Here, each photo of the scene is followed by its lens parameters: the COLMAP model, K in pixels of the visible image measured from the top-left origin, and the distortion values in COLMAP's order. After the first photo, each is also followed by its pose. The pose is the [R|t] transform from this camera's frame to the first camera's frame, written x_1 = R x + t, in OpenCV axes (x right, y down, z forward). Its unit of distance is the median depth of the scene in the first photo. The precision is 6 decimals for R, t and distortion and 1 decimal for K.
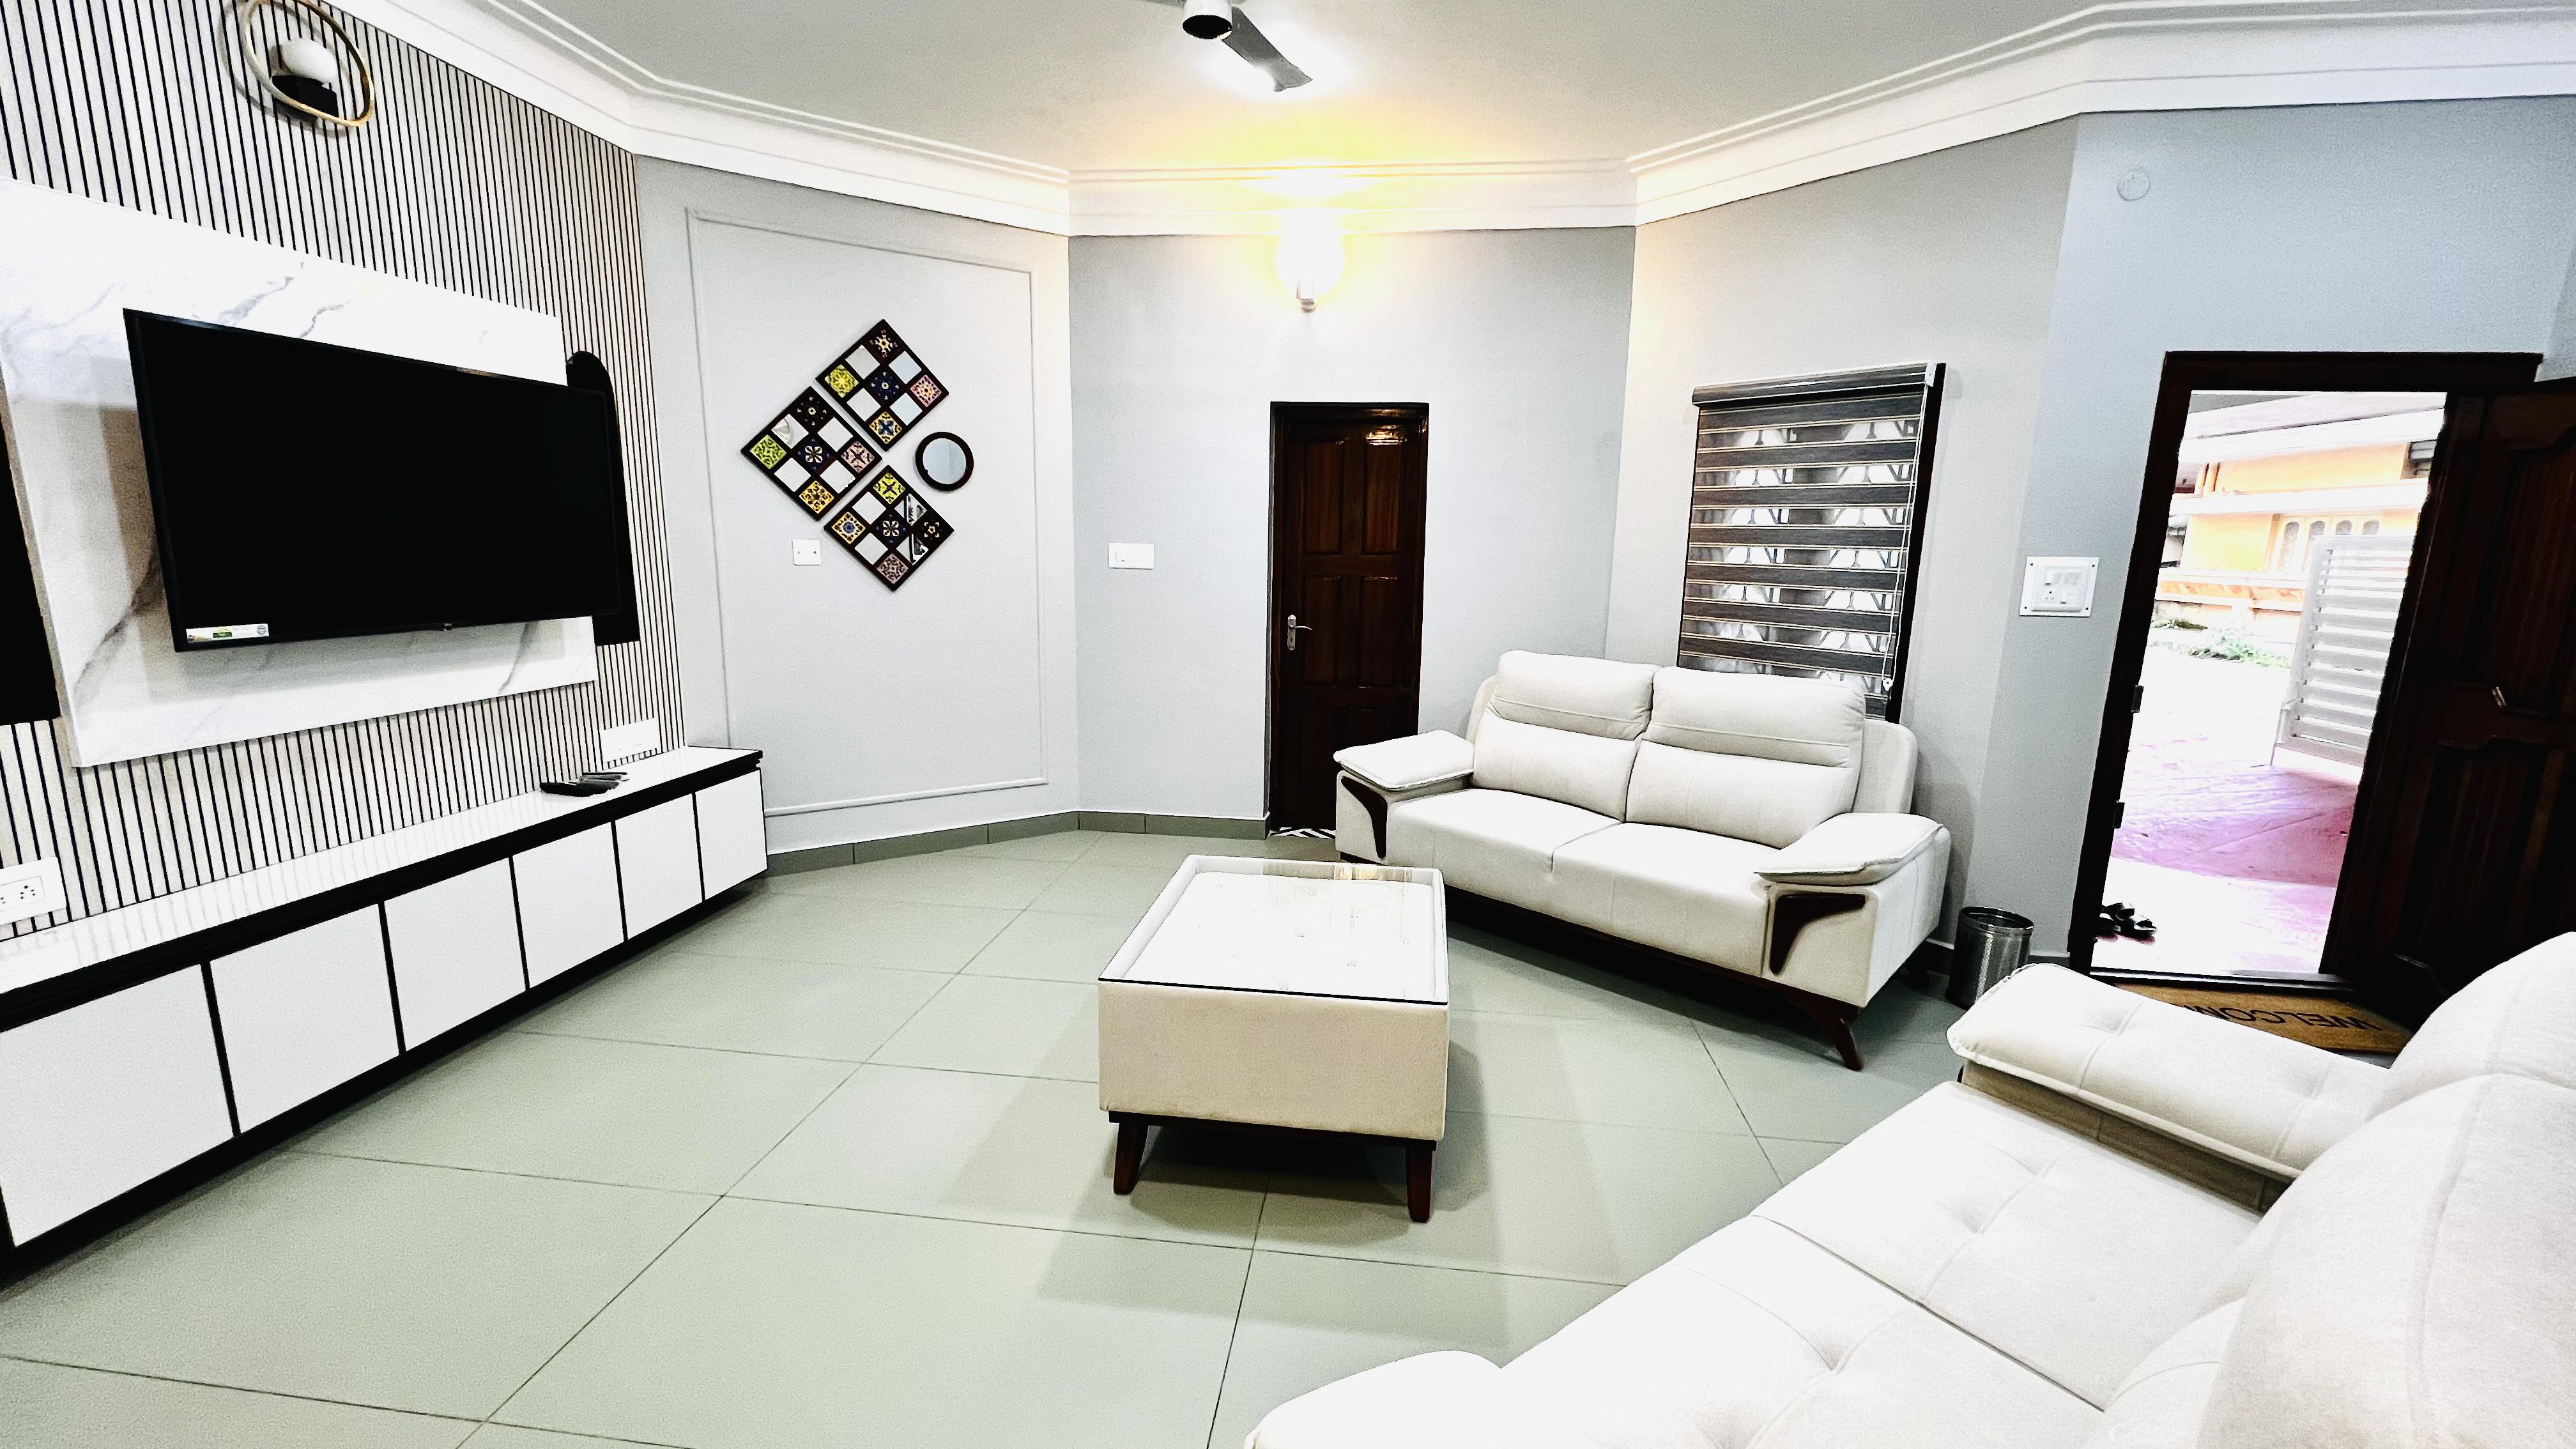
lens RADIAL K [[1034.0, 0, 1288.0], [0, 1034.0, 724.5], [0, 0, 1]] dist [-0.000616, 0.000004]
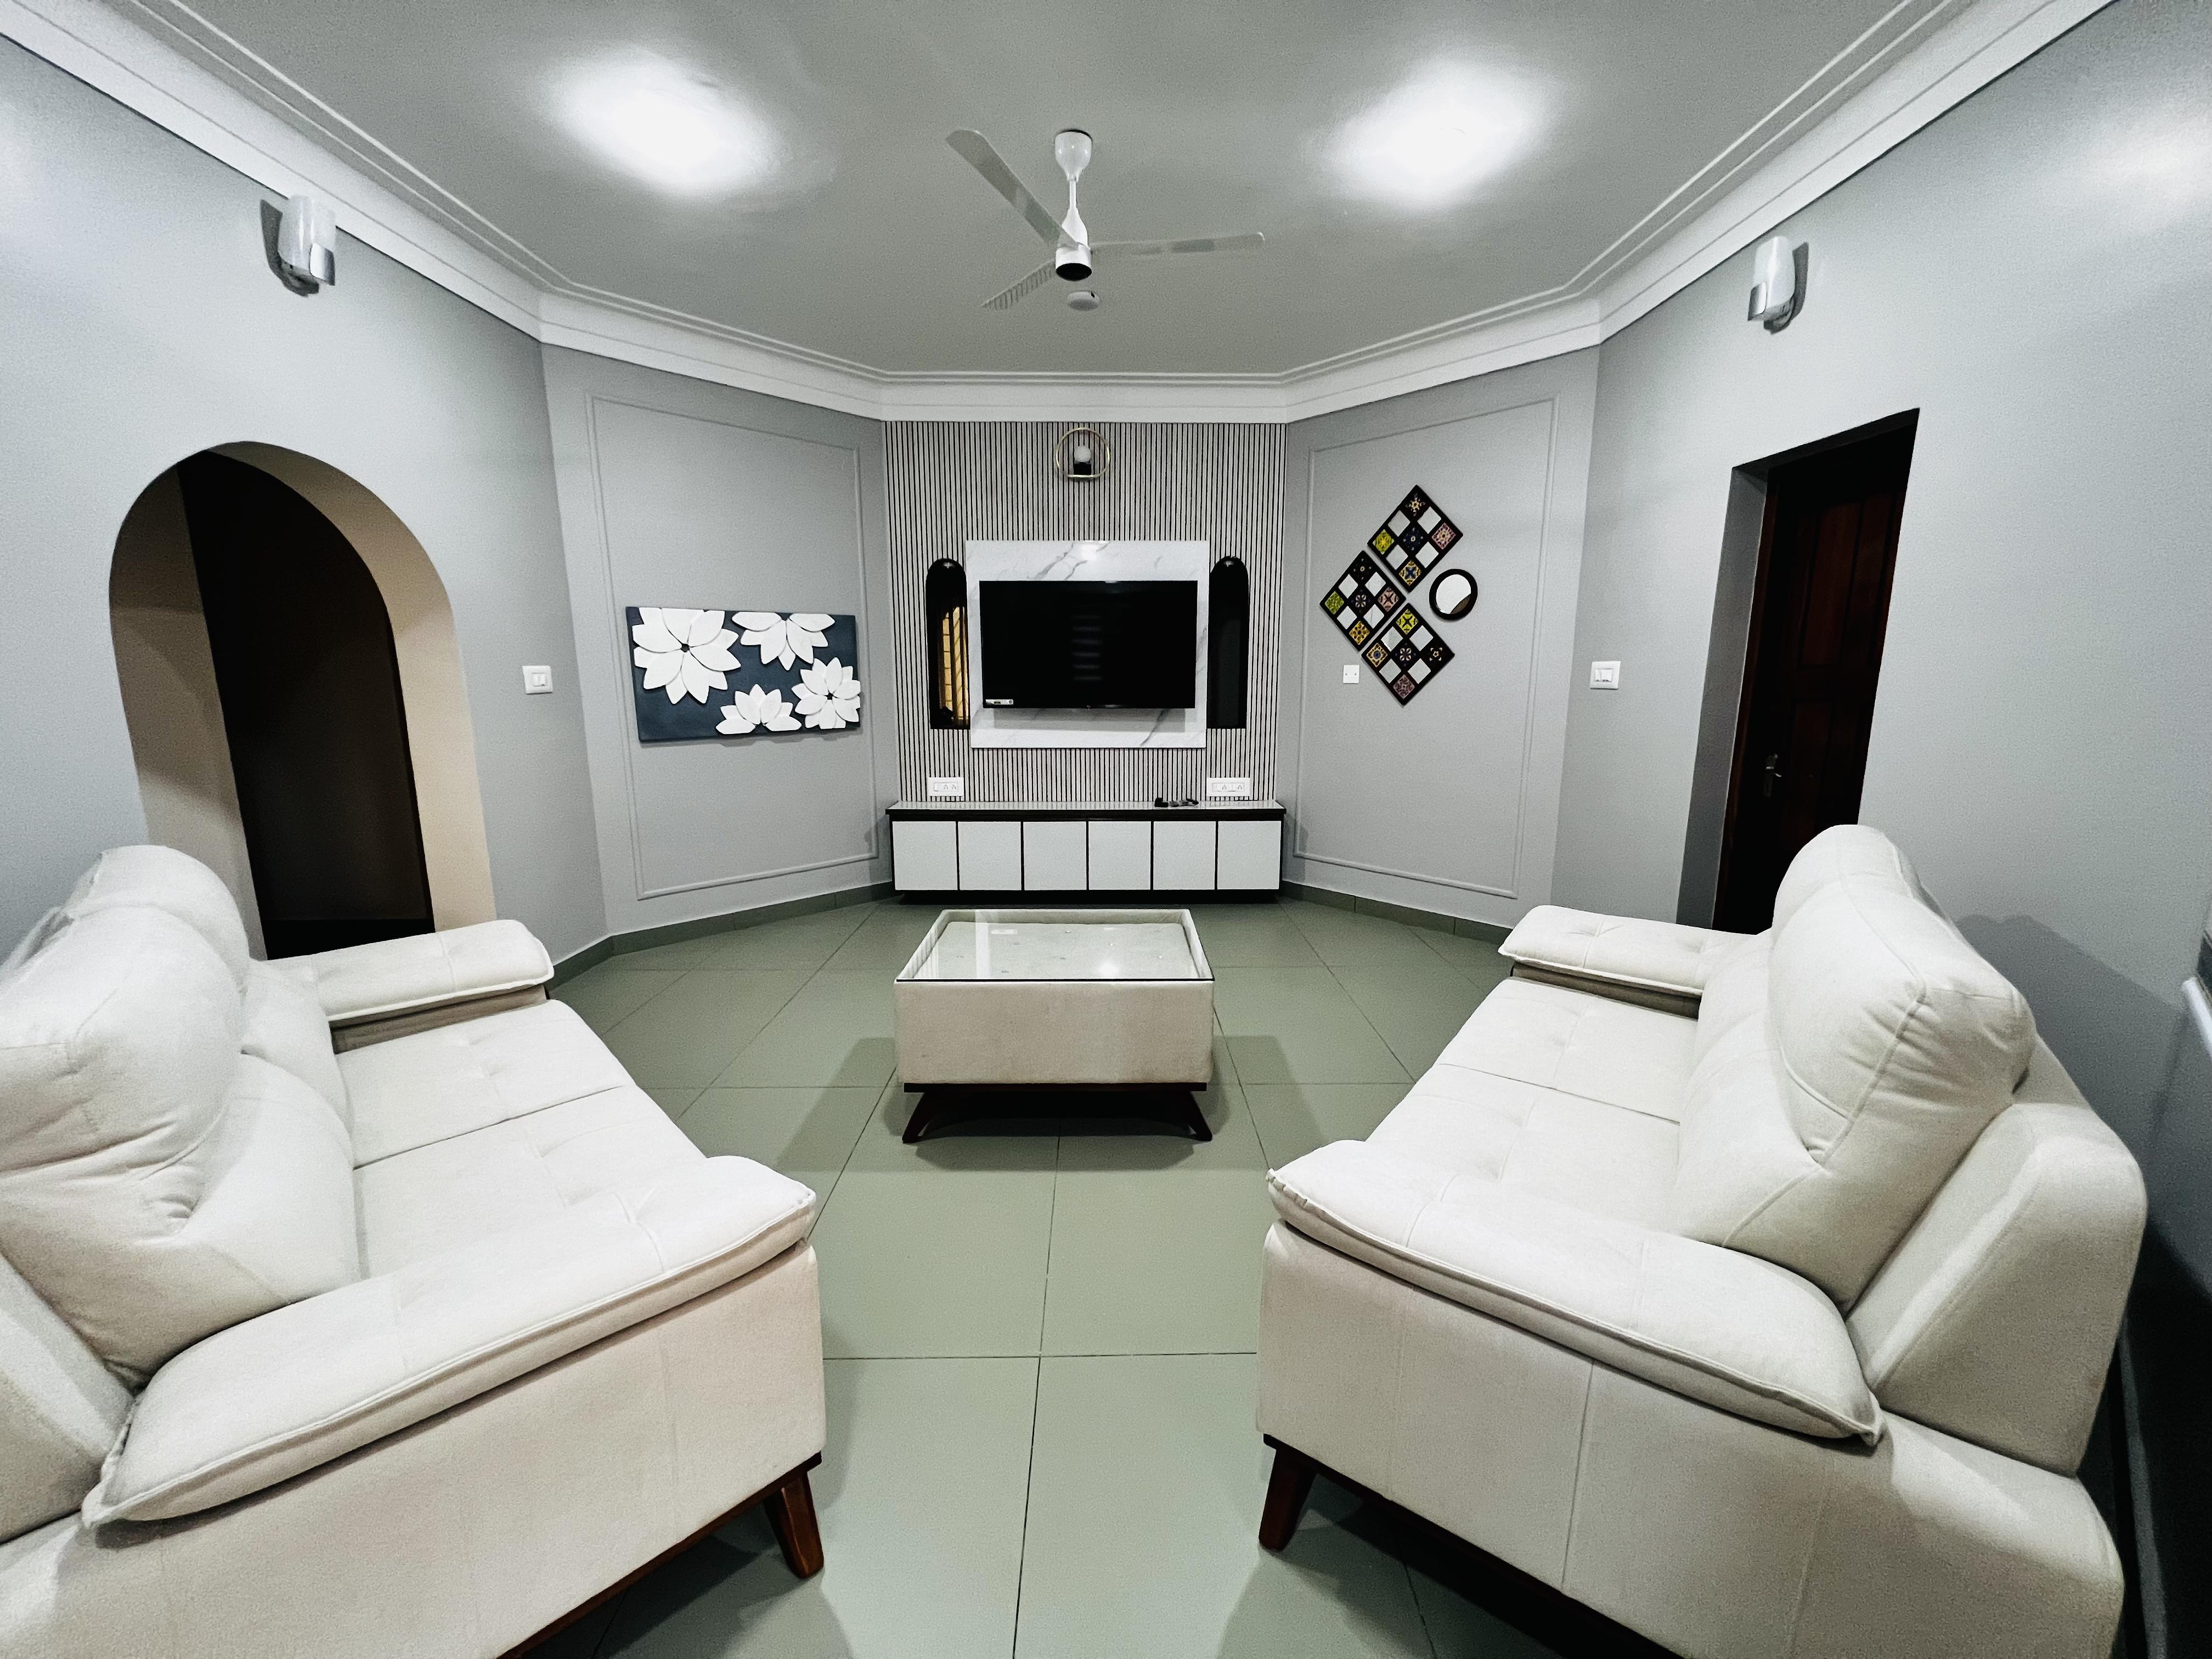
lens RADIAL K [[877.6, 0, 1106.0], [0, 877.6, 829.5], [0, 0, 1]] dist [0.000537, 0.000023]
pose [[0.127826, 0.156092, -0.979436, 0.652204], [-0.175040, 0.975587, 0.132634, -0.063525], [0.976228, 0.154486, 0.152028, 0.538899]]
